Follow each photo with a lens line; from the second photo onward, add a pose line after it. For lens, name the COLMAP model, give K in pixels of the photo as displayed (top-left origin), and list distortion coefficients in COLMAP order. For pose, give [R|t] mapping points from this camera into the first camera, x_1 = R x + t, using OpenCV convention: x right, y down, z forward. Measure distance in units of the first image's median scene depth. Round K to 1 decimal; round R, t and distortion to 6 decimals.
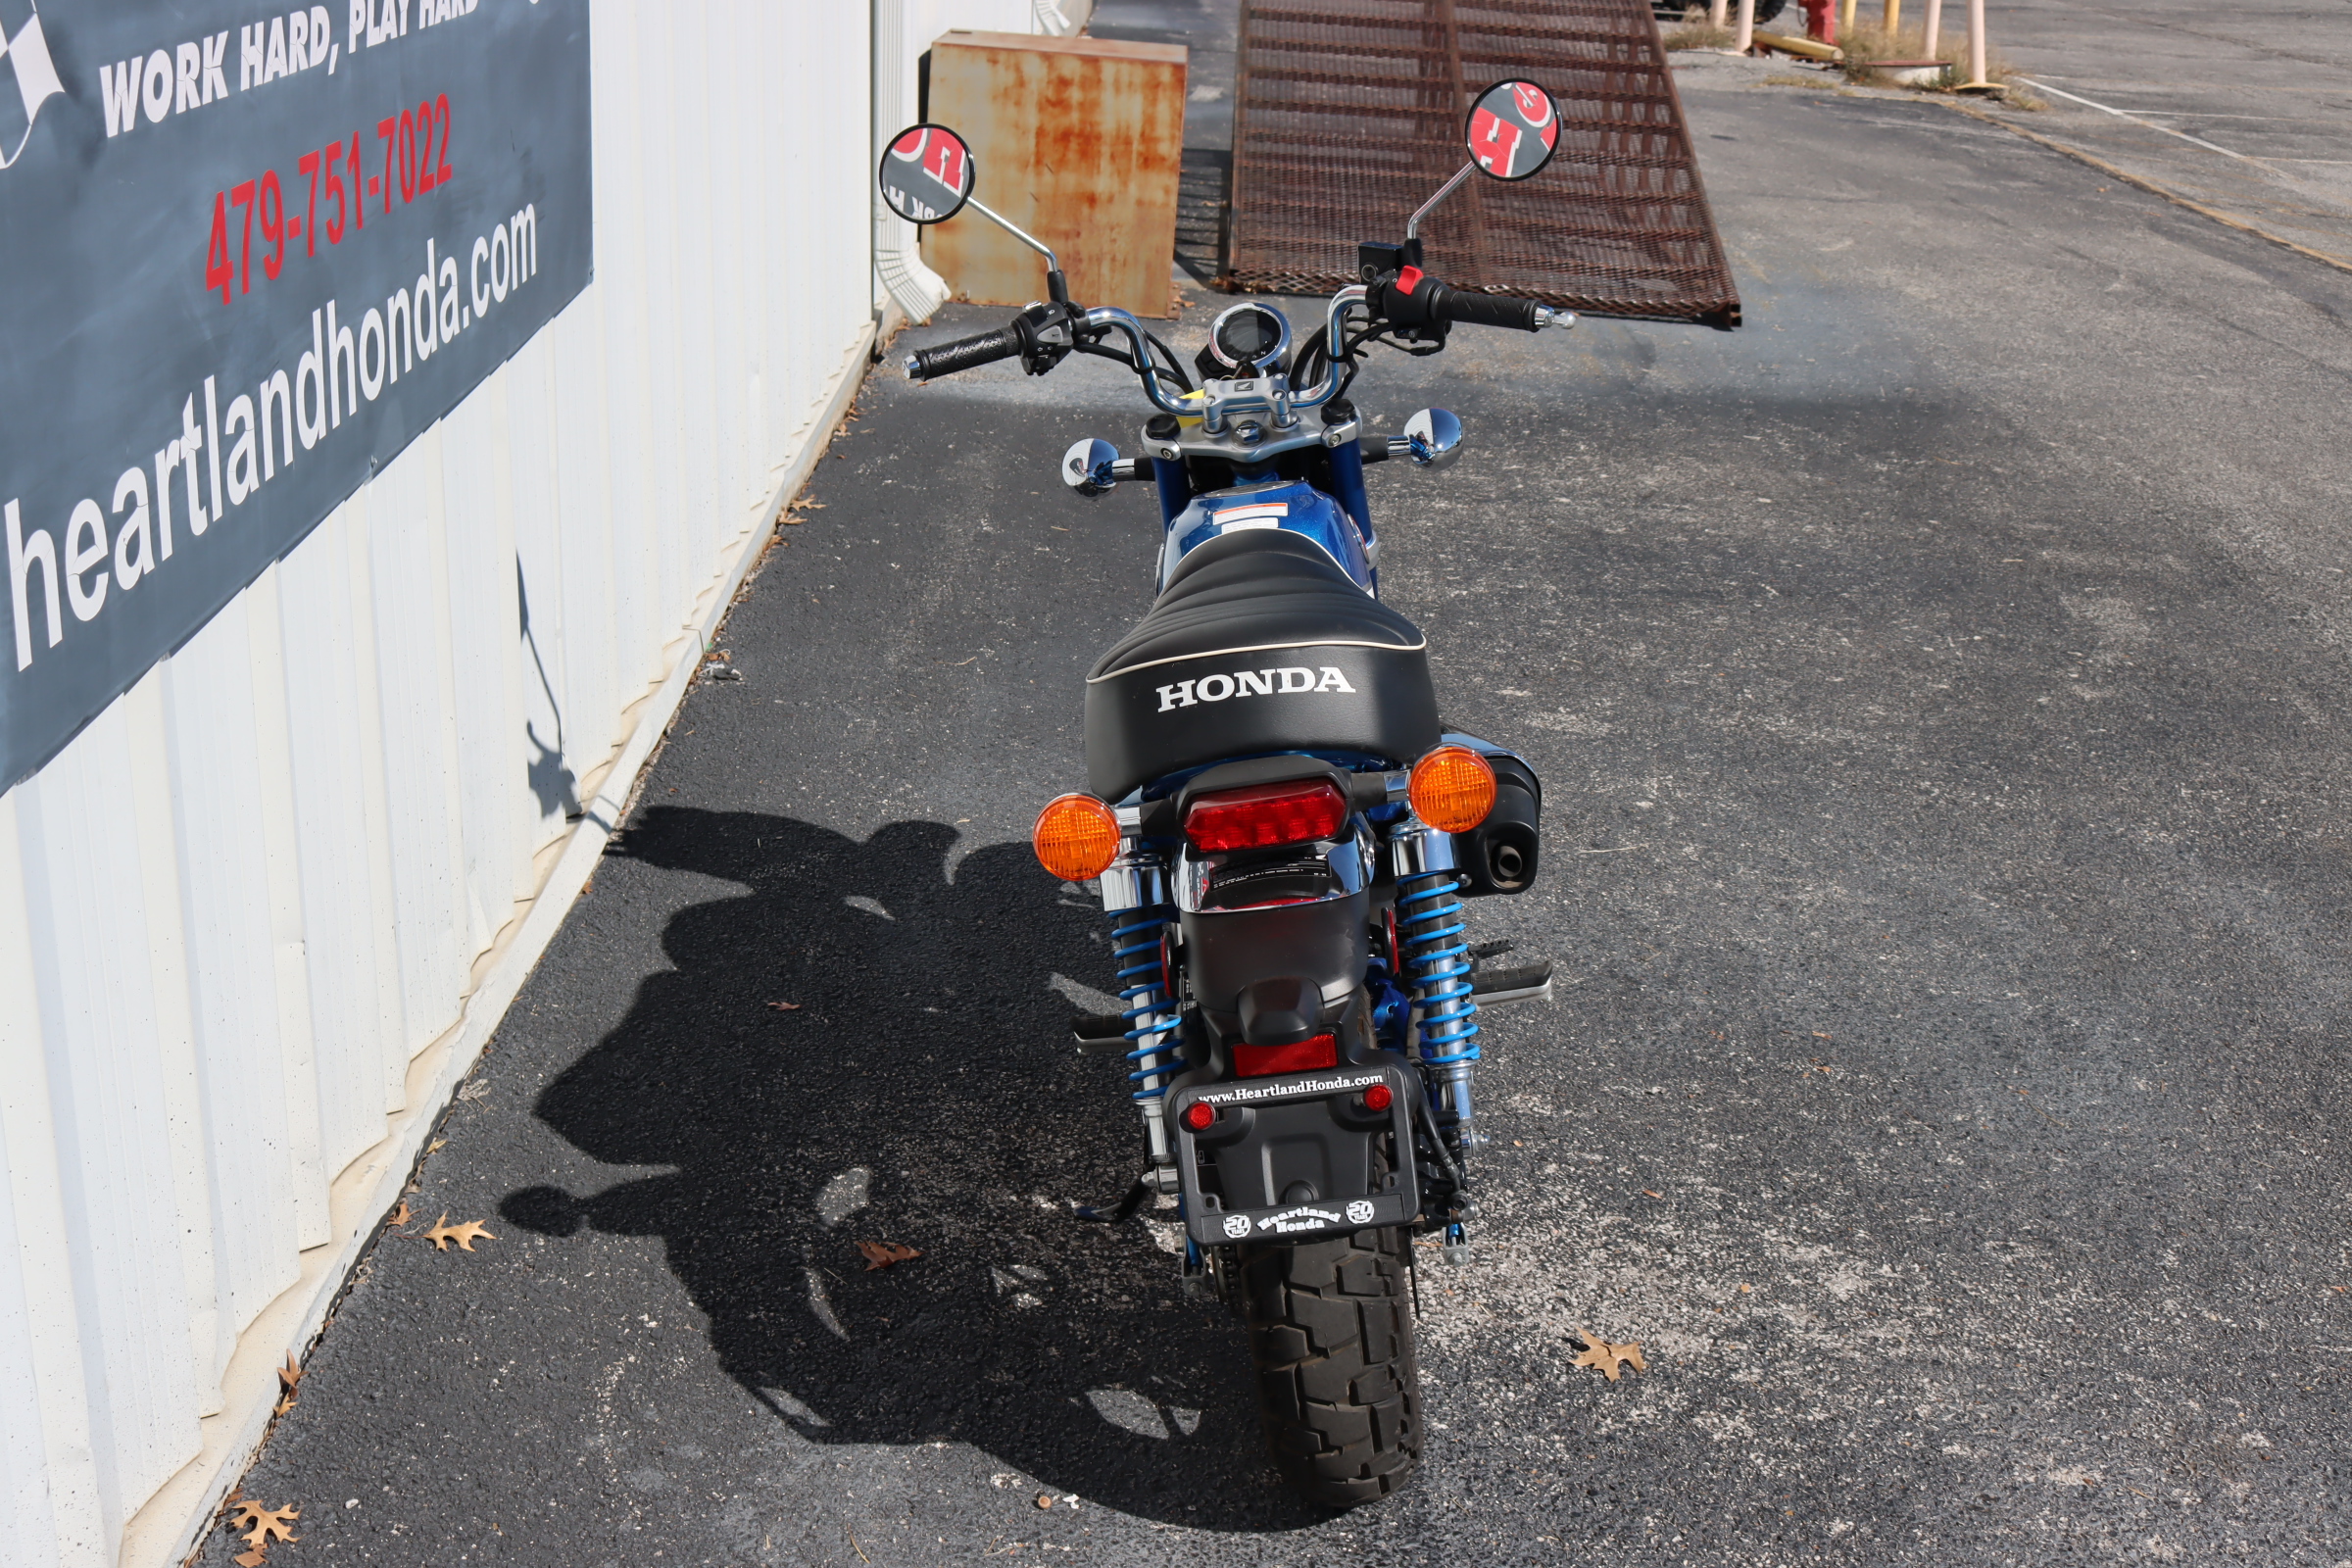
lens RADIAL K [[2985.5, 0, 1176.0], [0, 2985.5, 784.0], [0, 0, 1]] dist [-0.021007, -0.015049]
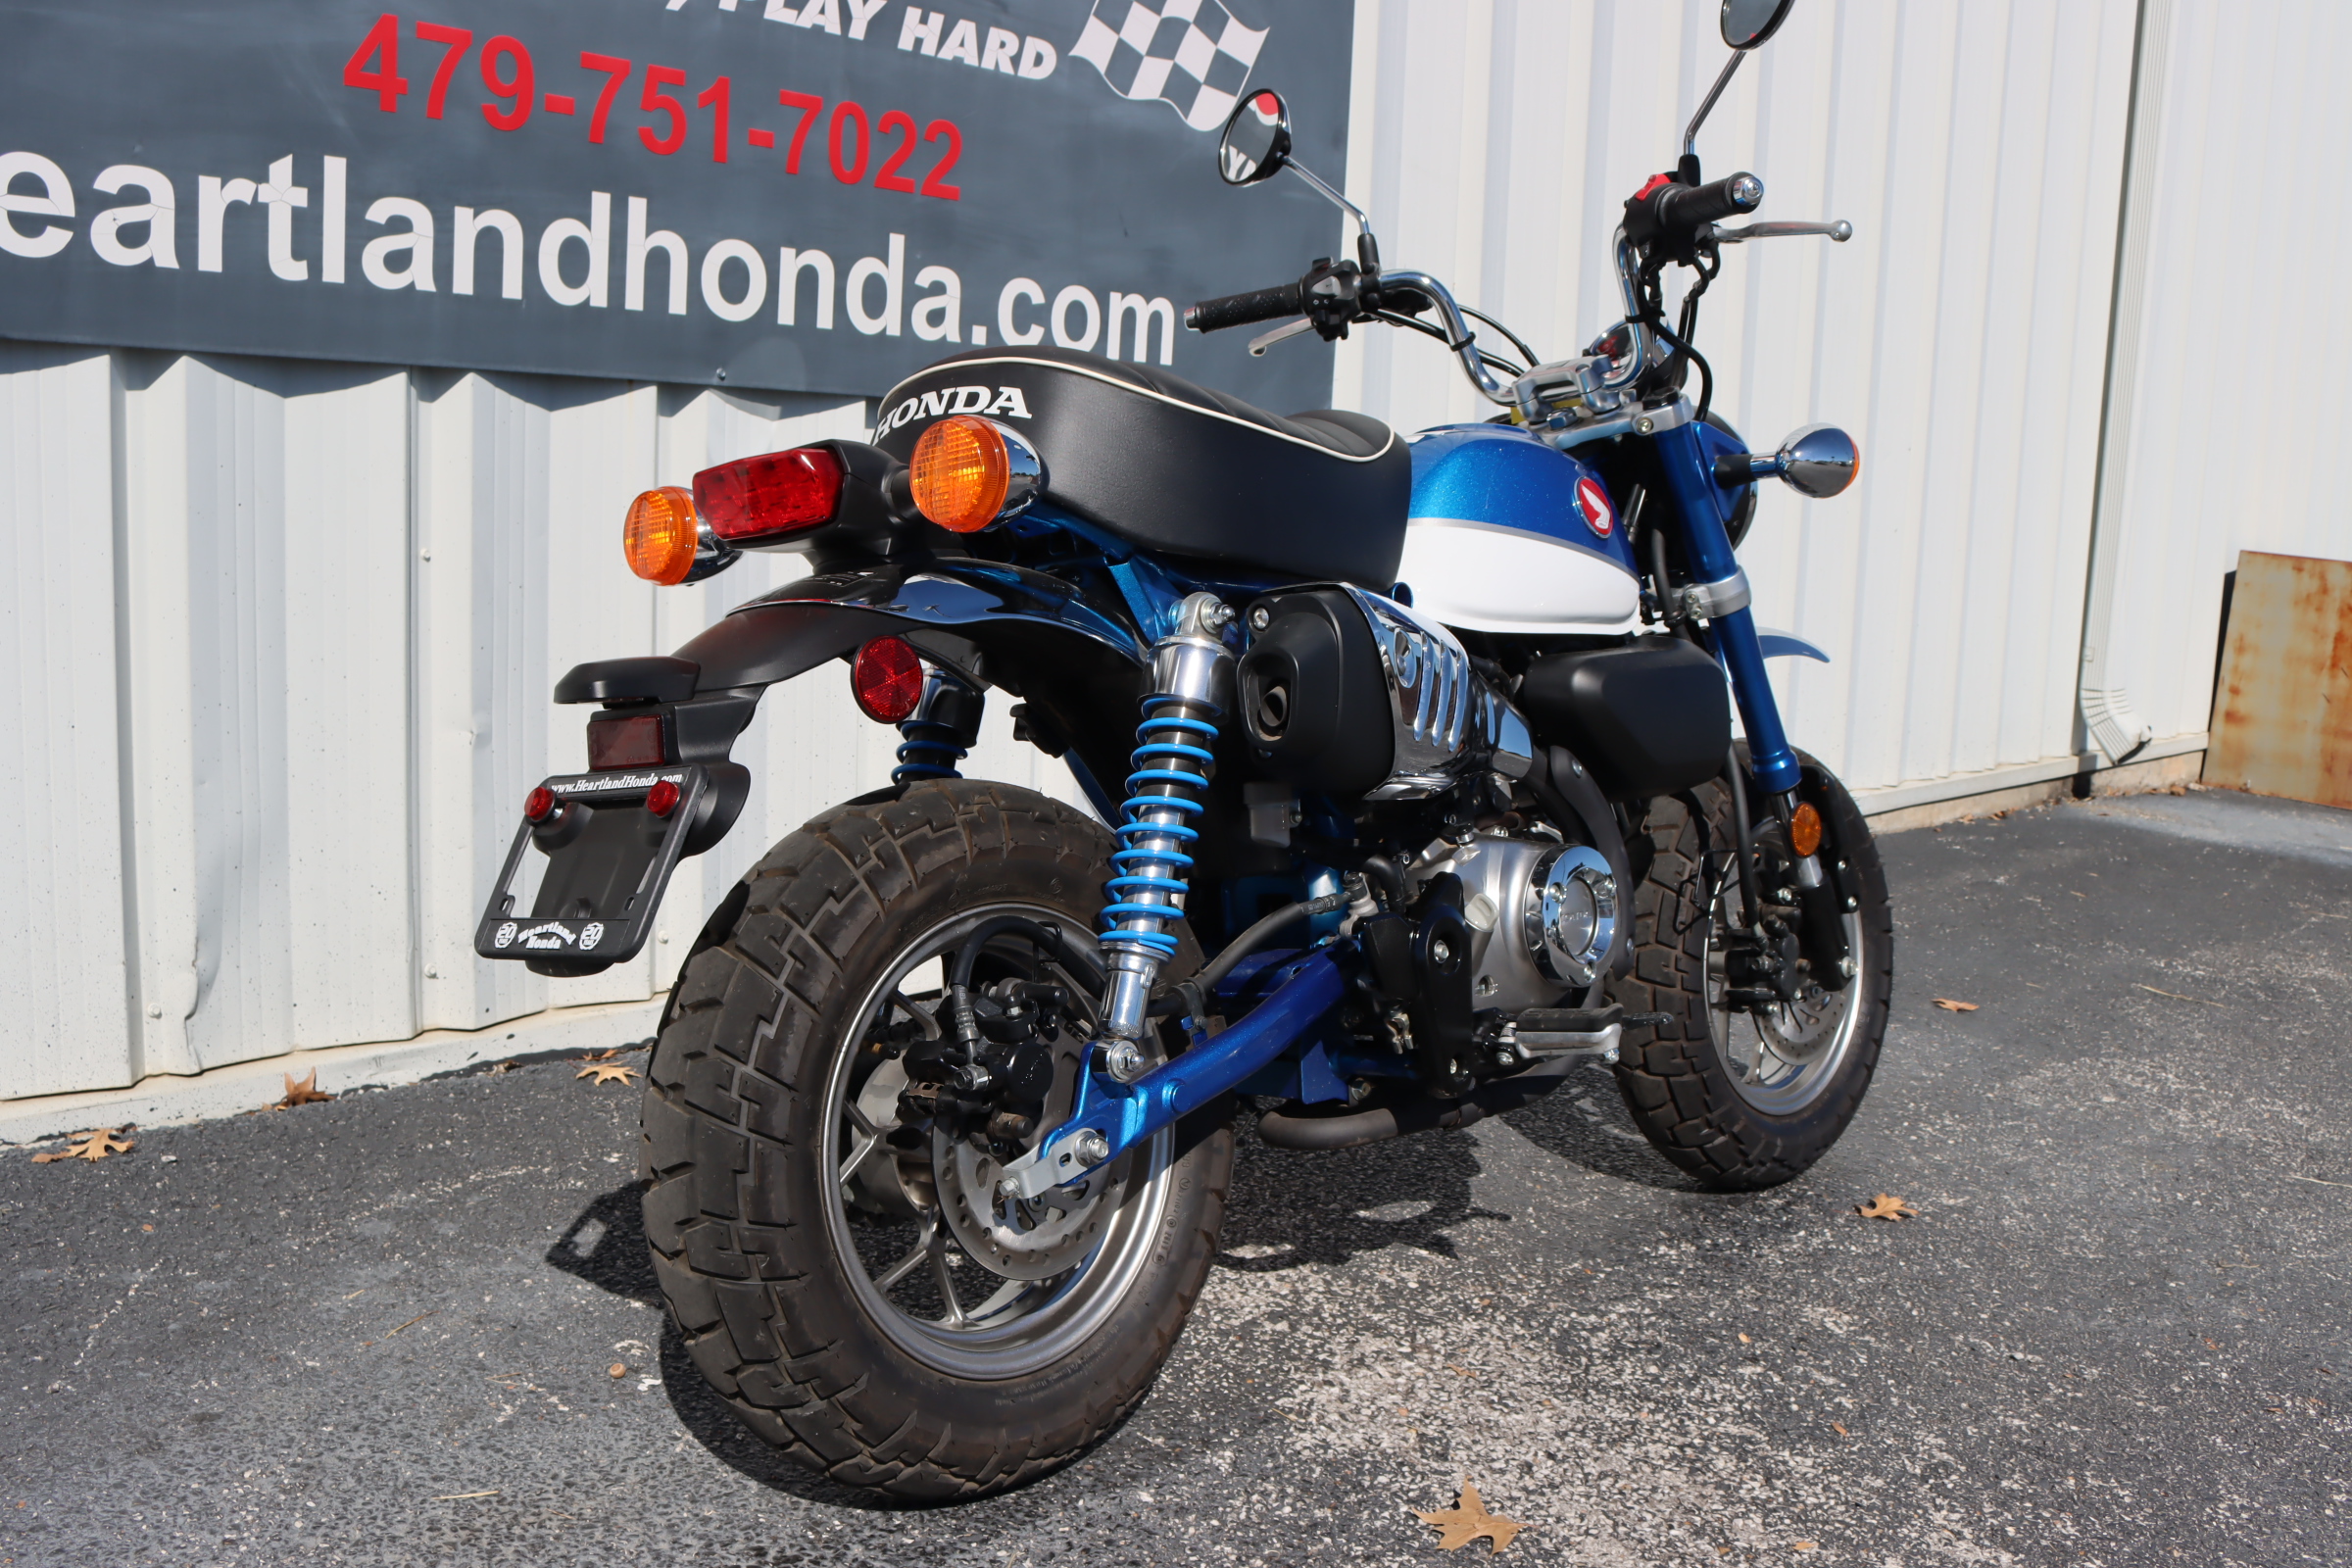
lens RADIAL K [[2237.1, 0, 1103.9], [0, 2237.1, 798.9], [0, 0, 1]] dist [-0.169143, 0.146949]
pose [[0.727225, 0.096780, -0.679543, 0.379893], [-0.252522, 0.958301, -0.133761, 0.109478], [0.638261, 0.268874, 0.721339, 0.483451]]
